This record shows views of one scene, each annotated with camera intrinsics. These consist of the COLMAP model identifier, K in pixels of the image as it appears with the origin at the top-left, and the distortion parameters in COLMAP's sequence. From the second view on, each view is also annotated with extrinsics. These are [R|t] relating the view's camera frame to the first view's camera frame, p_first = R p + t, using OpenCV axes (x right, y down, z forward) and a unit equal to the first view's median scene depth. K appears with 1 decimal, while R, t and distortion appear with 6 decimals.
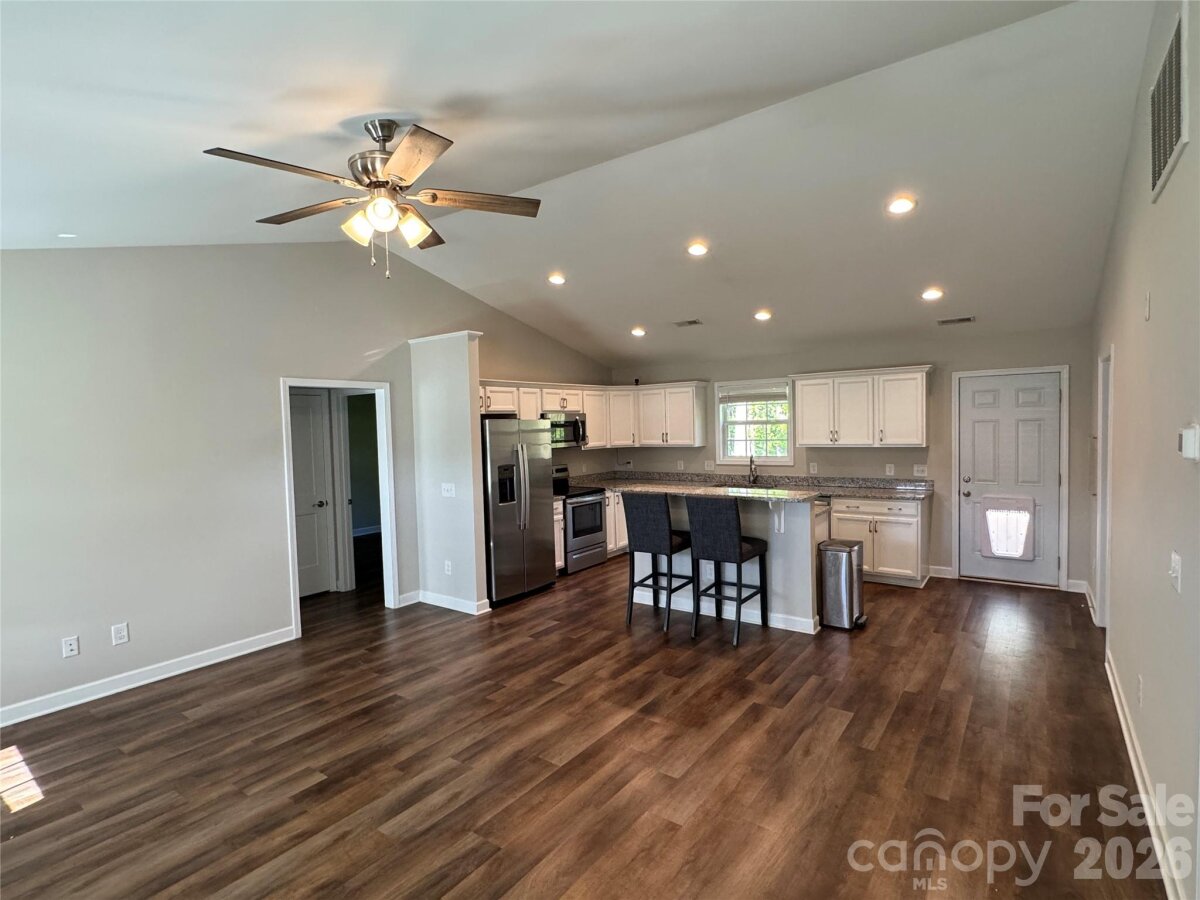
lens RADIAL K [[602.9, 0, 598.8], [0, 602.9, 450.5], [0, 0, 1]] dist [-0.003096, 0.001235]
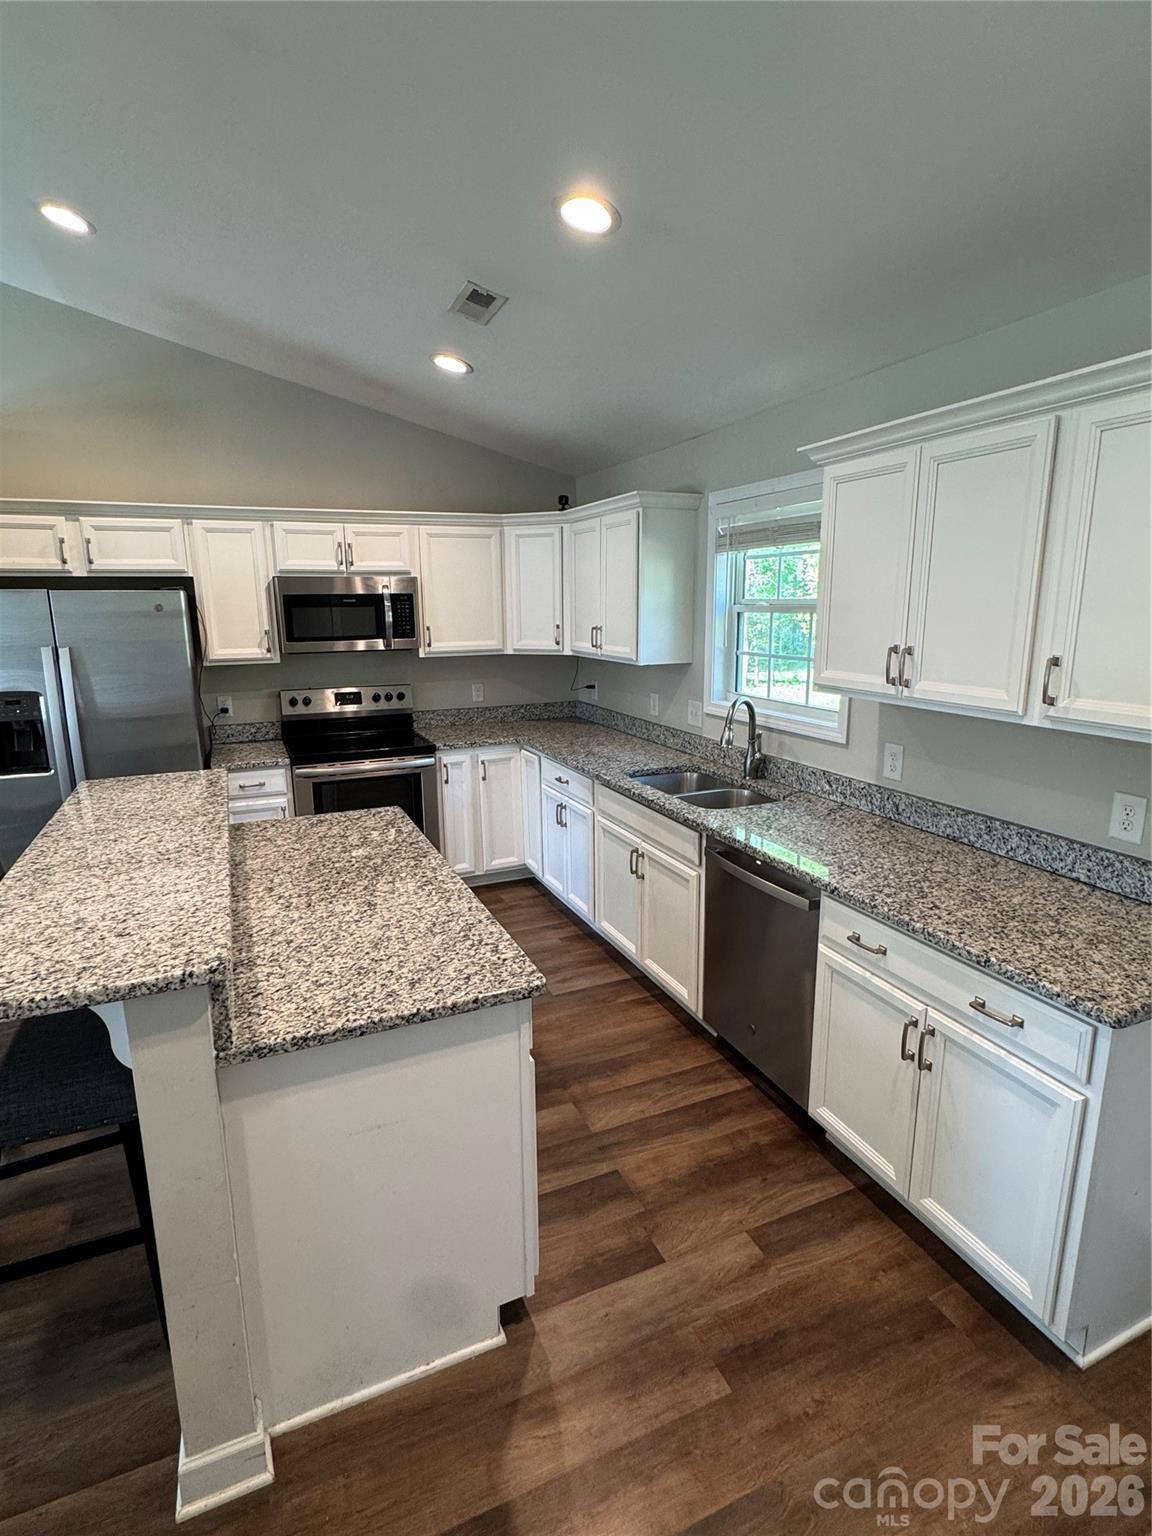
lens RADIAL K [[771.8, 0, 576.4], [0, 771.8, 764.4], [0, 0, 1]] dist [-0.003096, 0.001235]
pose [[0.863831, 0.123688, -0.488362, 0.463754], [-0.035882, 0.982036, 0.185251, -0.041901], [0.502503, -0.142502, 0.852751, 0.655542]]
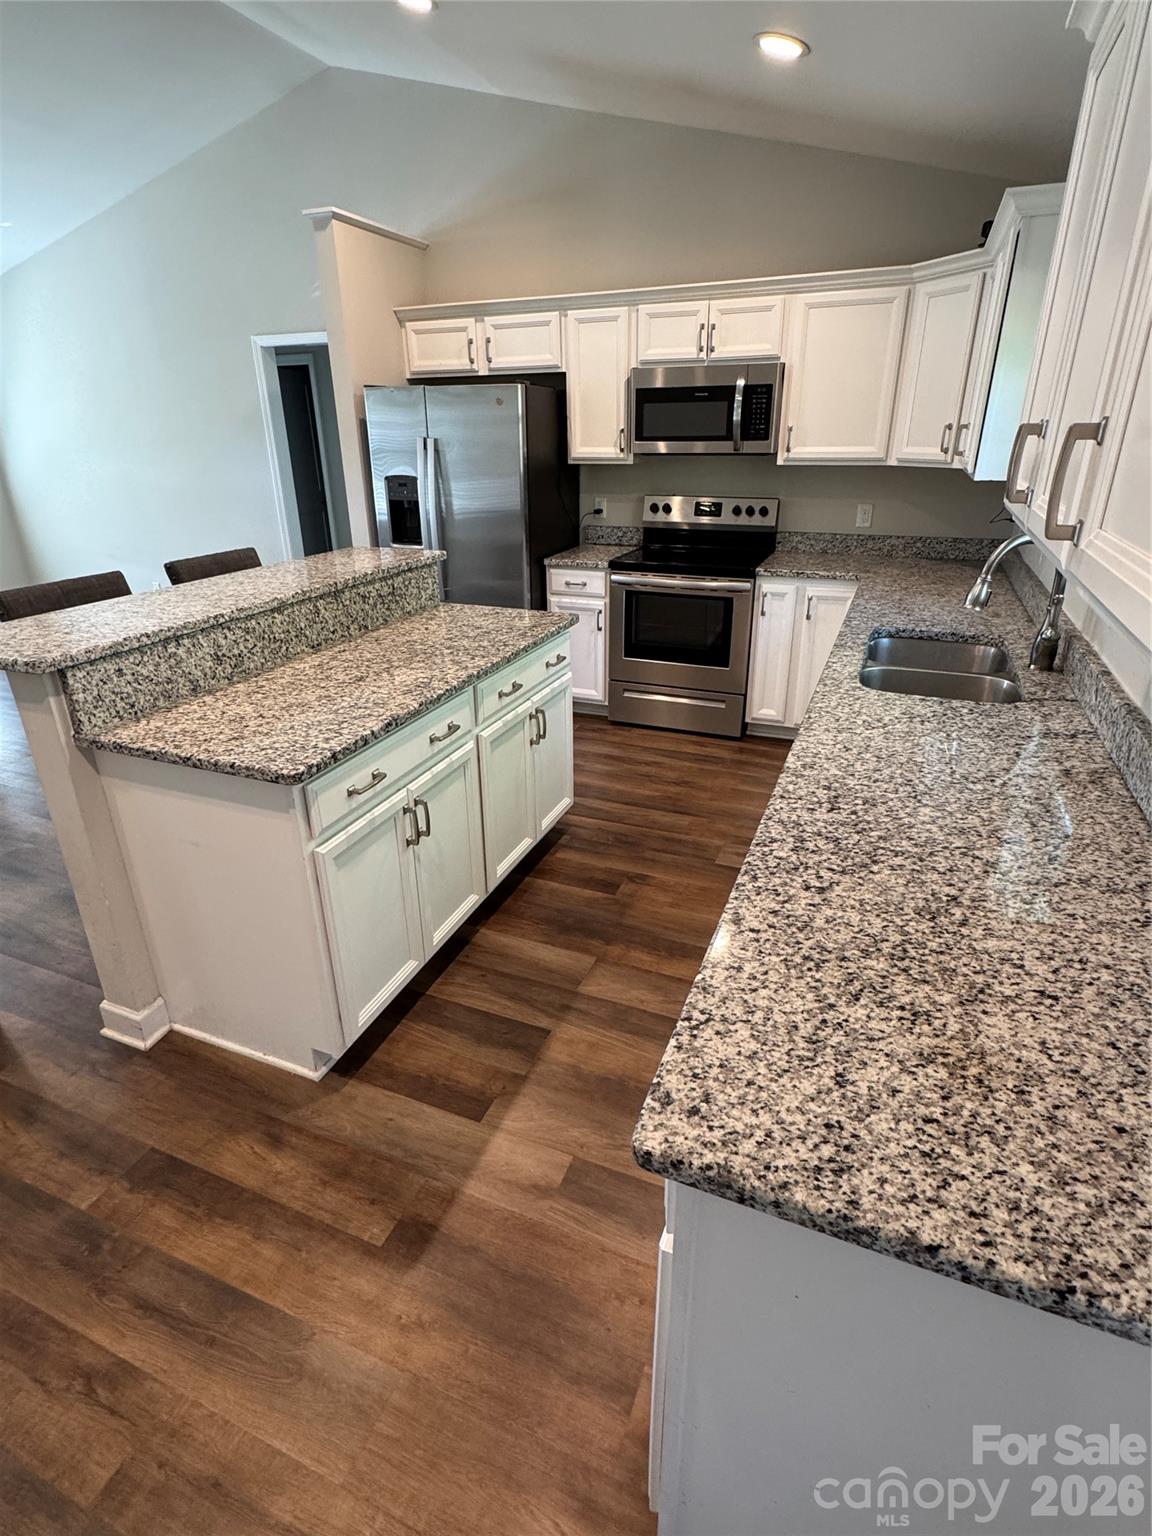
lens RADIAL K [[771.8, 0, 576.4], [0, 771.8, 764.4], [0, 0, 1]] dist [-0.003096, 0.001235]
pose [[0.236853, 0.409855, -0.880863, 0.582465], [-0.038253, 0.909892, 0.413077, -0.032033], [0.970792, -0.064143, 0.231189, 0.898315]]
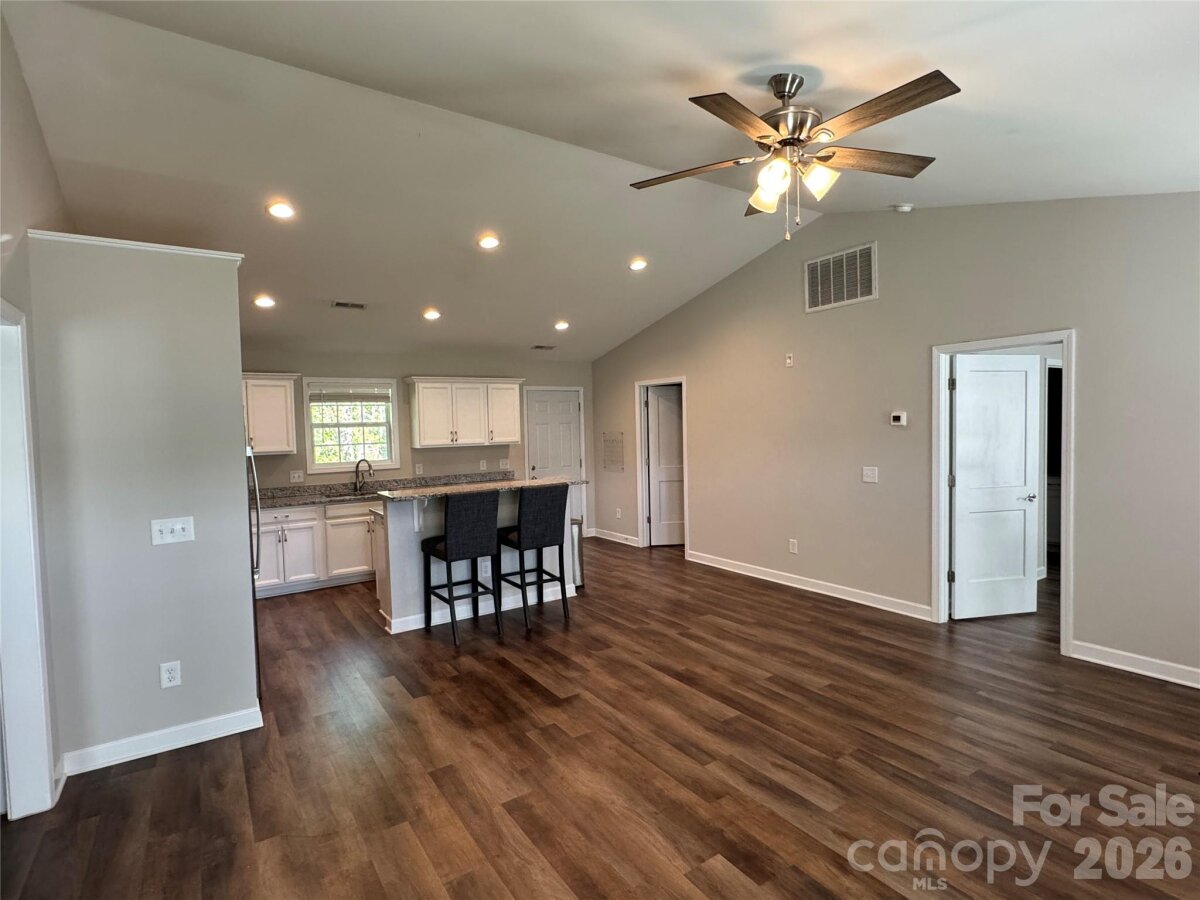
lens RADIAL K [[602.9, 0, 598.8], [0, 602.9, 450.5], [0, 0, 1]] dist [-0.003096, 0.001235]
pose [[0.347684, -0.025859, 0.937255, -0.564896], [0.057386, 0.998332, 0.006256, 0.009997], [-0.935854, 0.051610, 0.348588, 0.400529]]
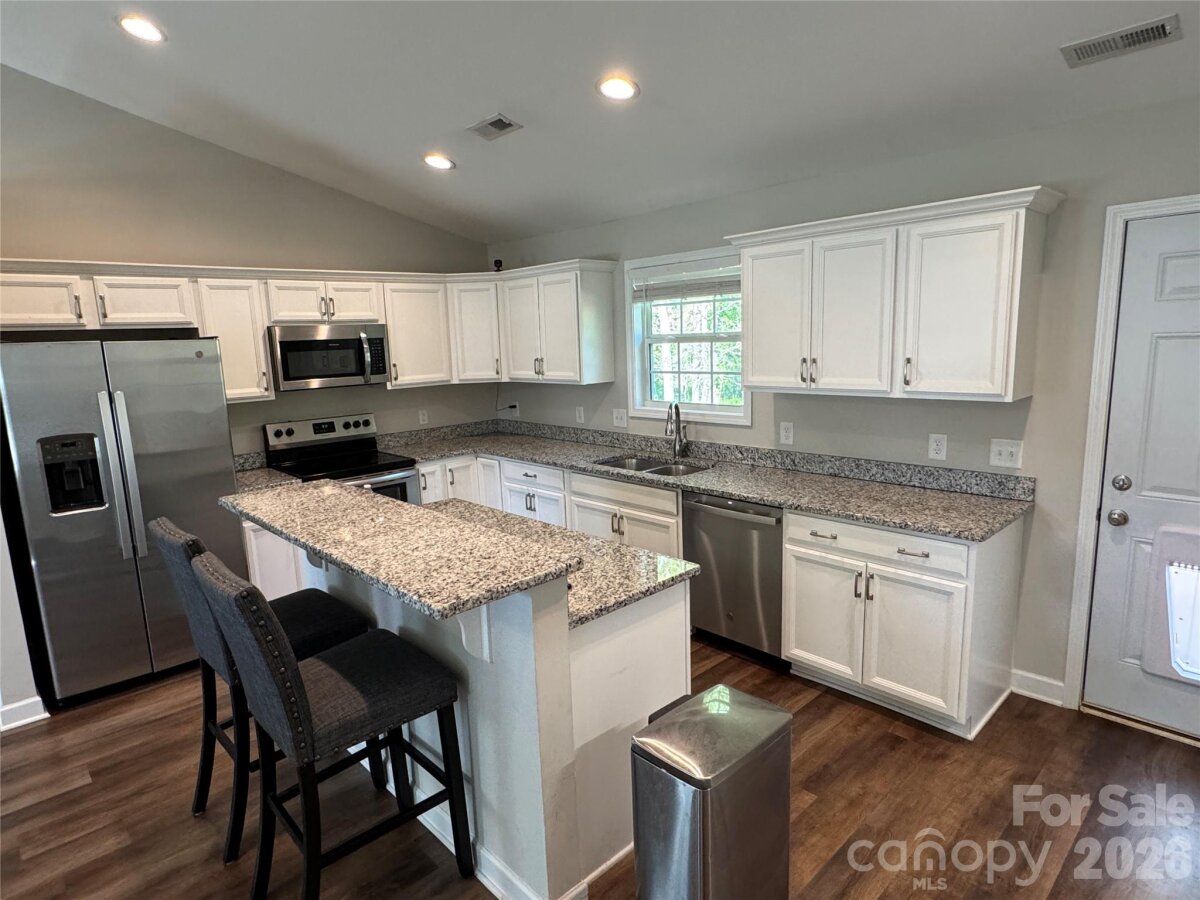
lens RADIAL K [[676.1, 0, 594.4], [0, 676.1, 451.4], [0, 0, 1]] dist [-0.000665, 0.000130]
pose [[0.982953, 0.022169, -0.182515, 0.343707], [0.002199, 0.991215, 0.132241, -0.032576], [0.183843, -0.130388, 0.974269, 0.494589]]
